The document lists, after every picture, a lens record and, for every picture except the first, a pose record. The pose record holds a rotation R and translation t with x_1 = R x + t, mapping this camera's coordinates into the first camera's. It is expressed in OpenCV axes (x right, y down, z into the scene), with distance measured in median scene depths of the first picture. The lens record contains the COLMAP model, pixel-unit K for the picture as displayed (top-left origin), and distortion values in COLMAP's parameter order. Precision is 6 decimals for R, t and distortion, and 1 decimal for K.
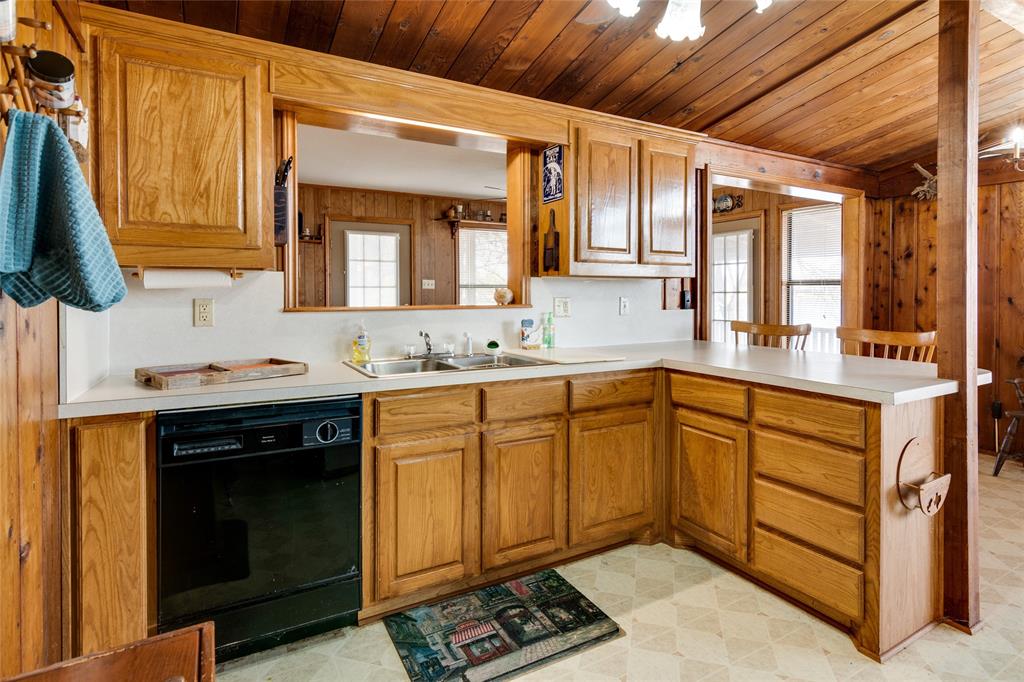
lens RADIAL K [[528.2, 0, 514.8], [0, 528.2, 347.1], [0, 0, 1]] dist [-0.004355, -0.000544]
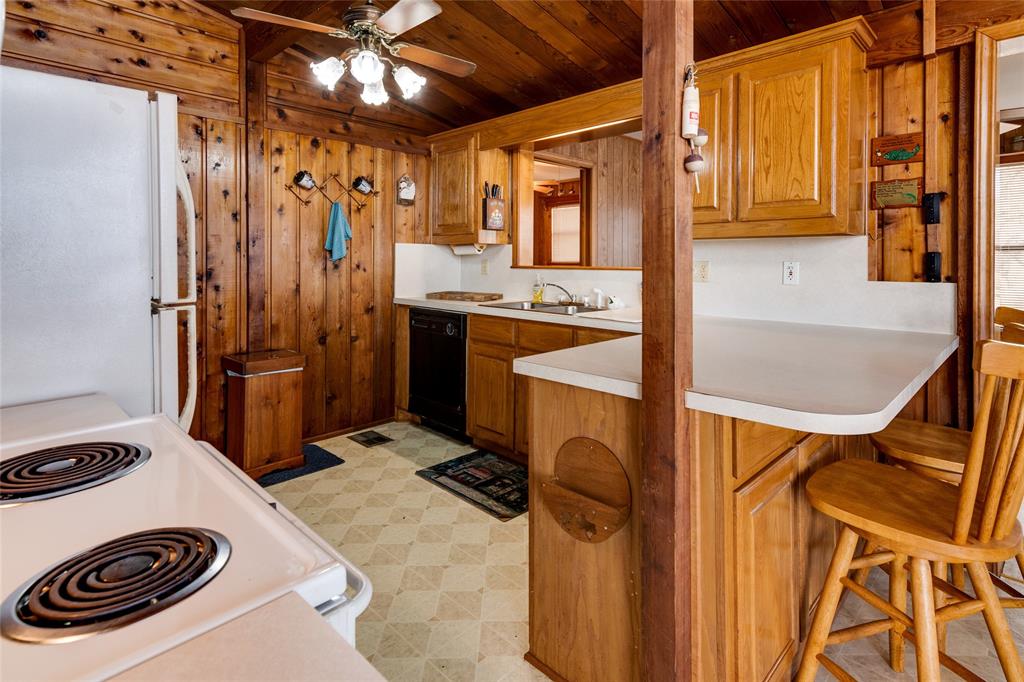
lens RADIAL K [[508.5, 0, 513.6], [0, 508.5, 335.2], [0, 0, 1]] dist [0.004768, 0.000347]
pose [[0.273427, 0.139315, -0.951751, 1.318548], [-0.105710, 0.987815, 0.114225, -0.047778], [0.956066, 0.069378, 0.284822, 0.630093]]
